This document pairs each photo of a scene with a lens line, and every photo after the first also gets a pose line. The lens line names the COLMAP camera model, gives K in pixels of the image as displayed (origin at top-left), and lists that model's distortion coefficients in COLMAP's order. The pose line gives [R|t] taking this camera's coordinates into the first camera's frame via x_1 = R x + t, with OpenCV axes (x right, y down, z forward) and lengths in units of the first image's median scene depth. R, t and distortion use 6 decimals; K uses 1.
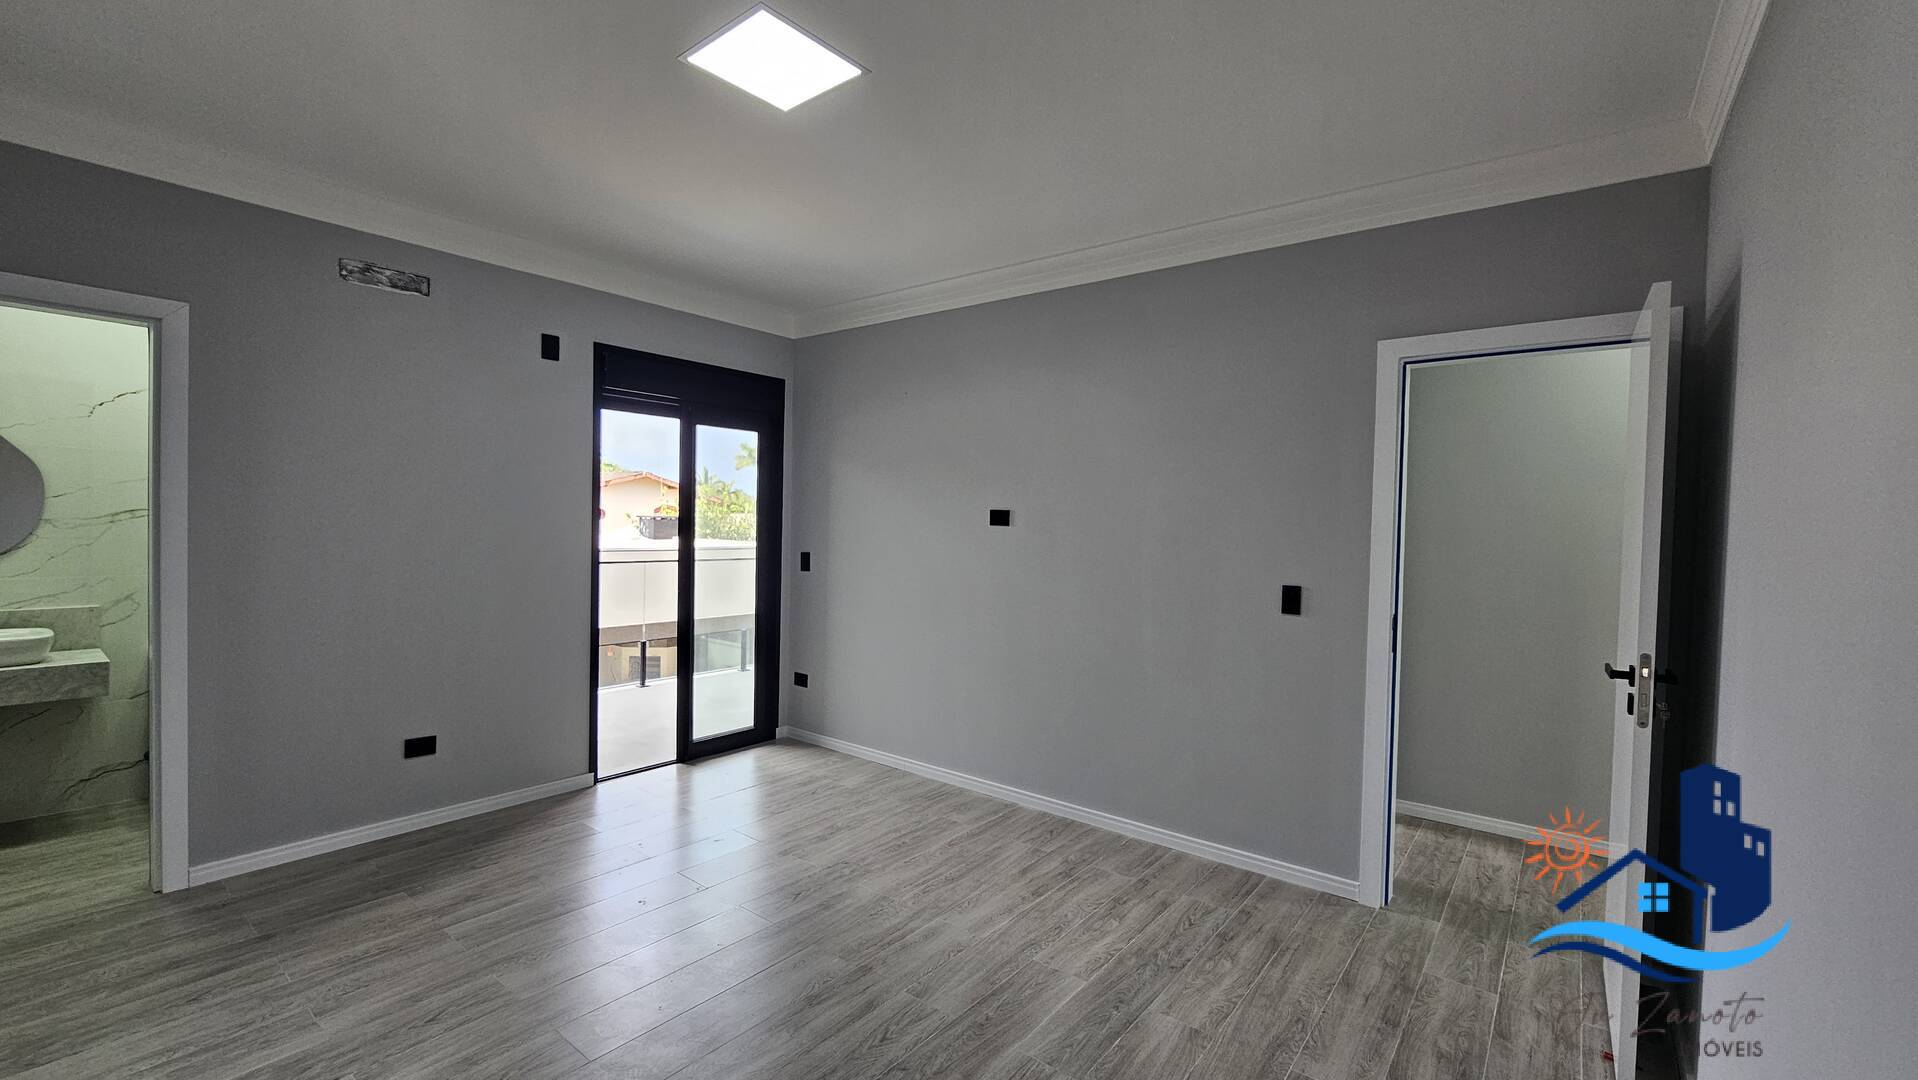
lens RADIAL K [[784.8, 0, 955.2], [0, 784.8, 543.1], [0, 0, 1]] dist [-0.005774, 0.001234]
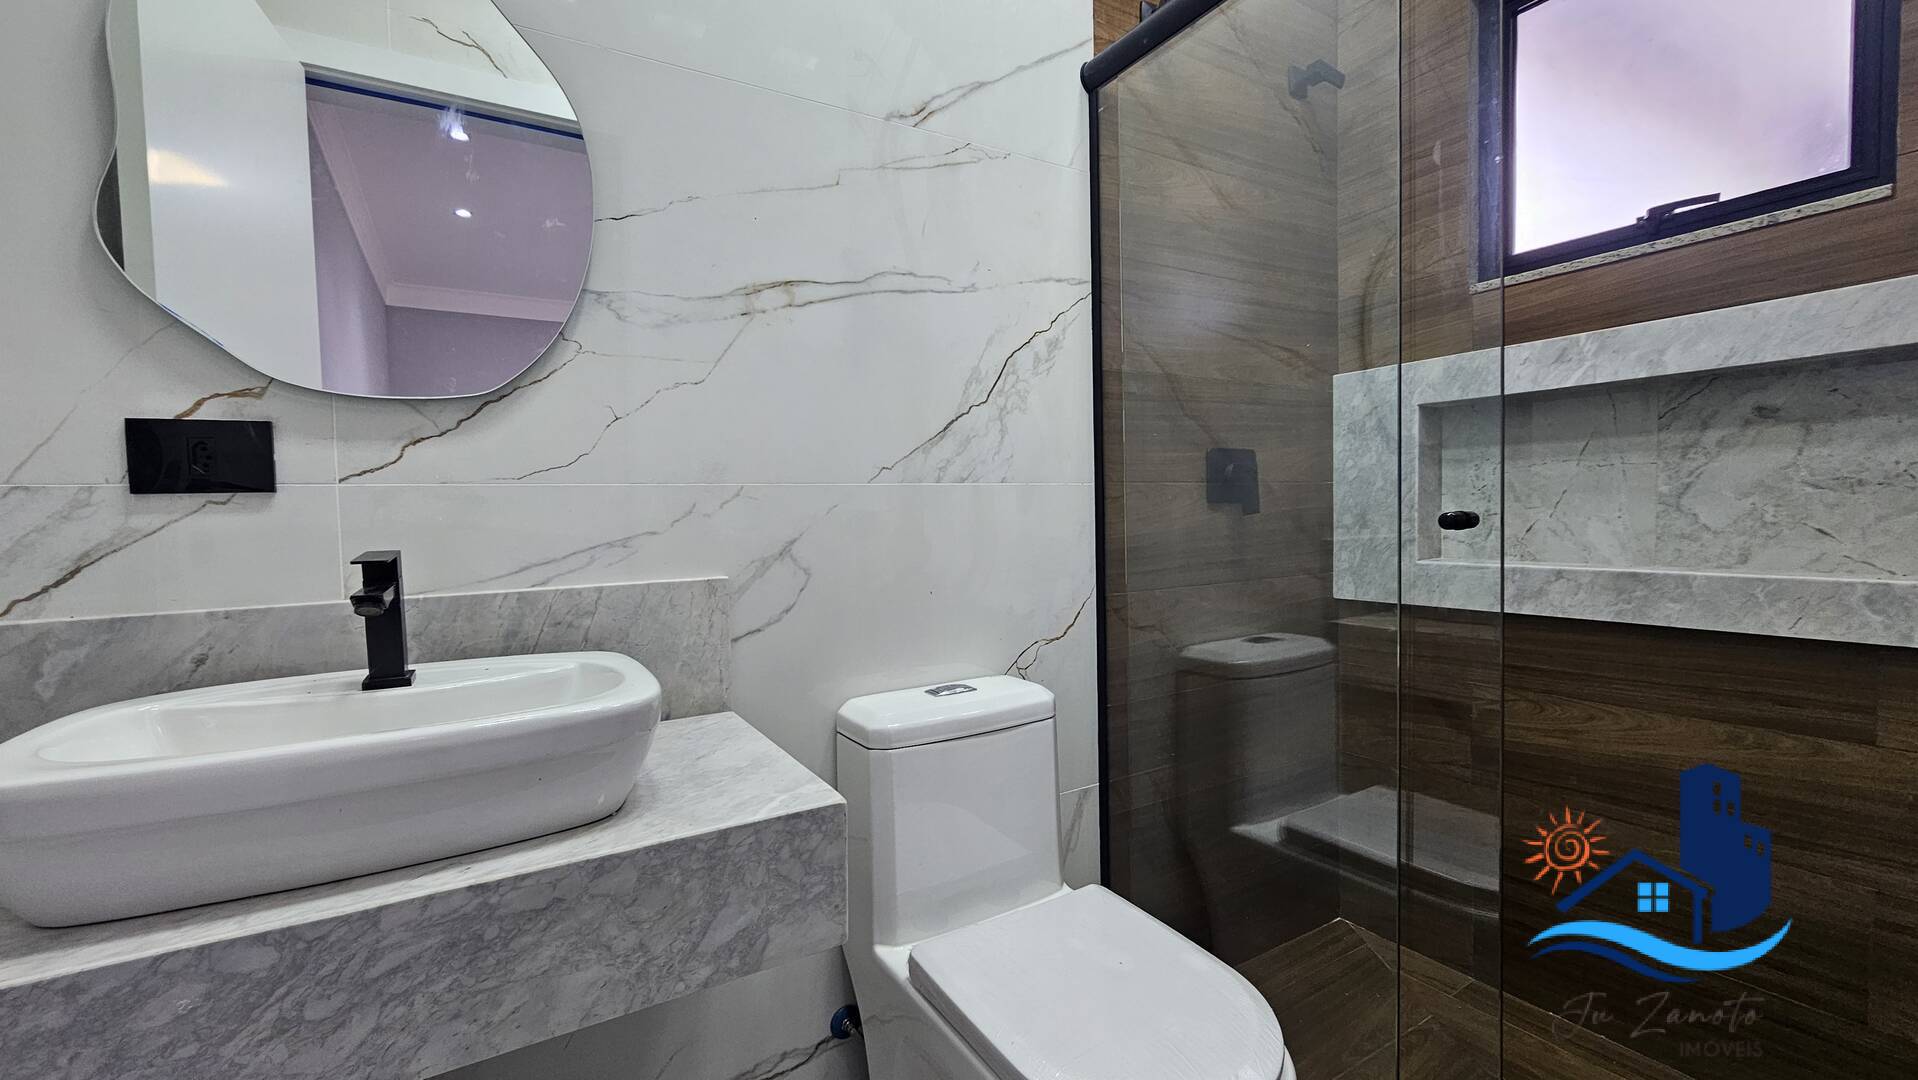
lens RADIAL K [[784.8, 0, 965.2], [0, 784.8, 542.2], [0, 0, 1]] dist [-0.005774, 0.001234]
pose [[0.940711, -0.027069, -0.338127, -0.906722], [0.030311, 0.999531, 0.004312, 0.068633], [0.337852, -0.014305, 0.941090, 0.741096]]
